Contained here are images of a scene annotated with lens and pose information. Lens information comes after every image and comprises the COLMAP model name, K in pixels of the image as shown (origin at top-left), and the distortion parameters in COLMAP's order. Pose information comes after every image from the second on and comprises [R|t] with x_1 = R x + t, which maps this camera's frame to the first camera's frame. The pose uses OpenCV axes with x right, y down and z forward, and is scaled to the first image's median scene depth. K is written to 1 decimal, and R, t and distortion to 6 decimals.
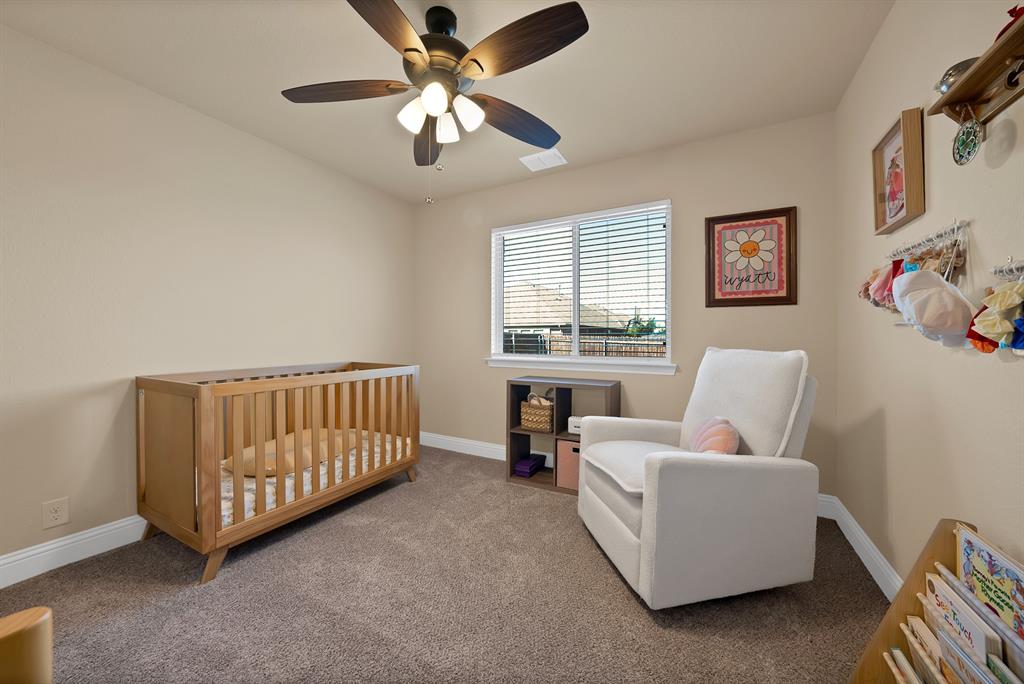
lens RADIAL K [[367.0, 0, 511.3], [0, 367.0, 337.8], [0, 0, 1]] dist [-0.020352, 0.004394]
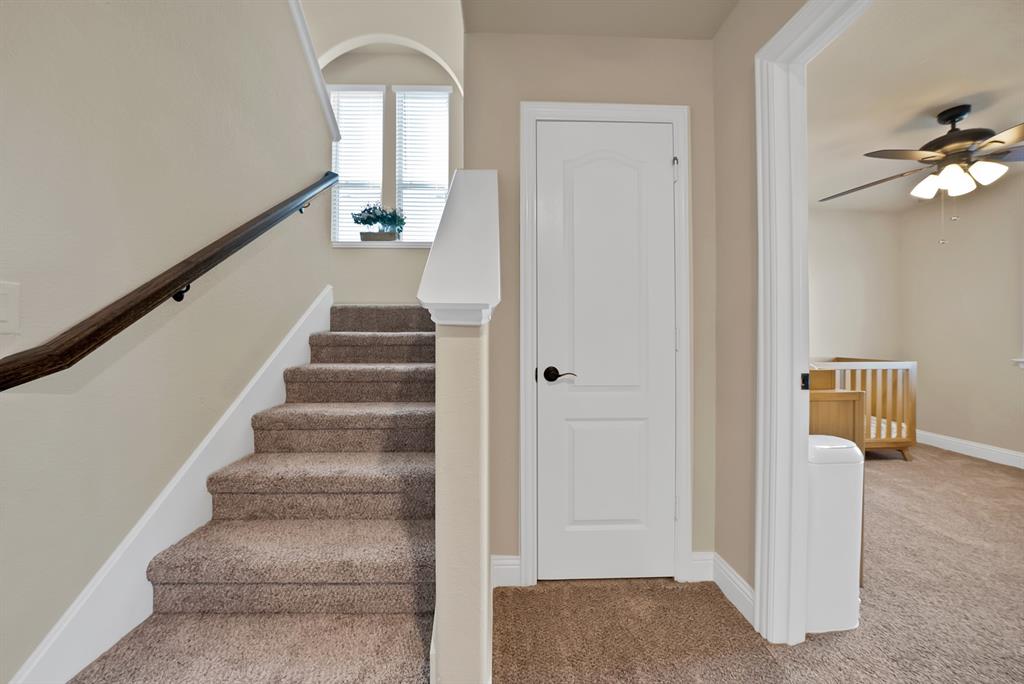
lens RADIAL K [[367.0, 0, 511.3], [0, 367.0, 337.8], [0, 0, 1]] dist [-0.020352, 0.004394]
pose [[0.515813, -0.003919, -0.856692, 0.067314], [-0.000701, 0.999987, -0.004996, 0.004263], [0.856701, 0.003178, 0.515804, -0.722002]]
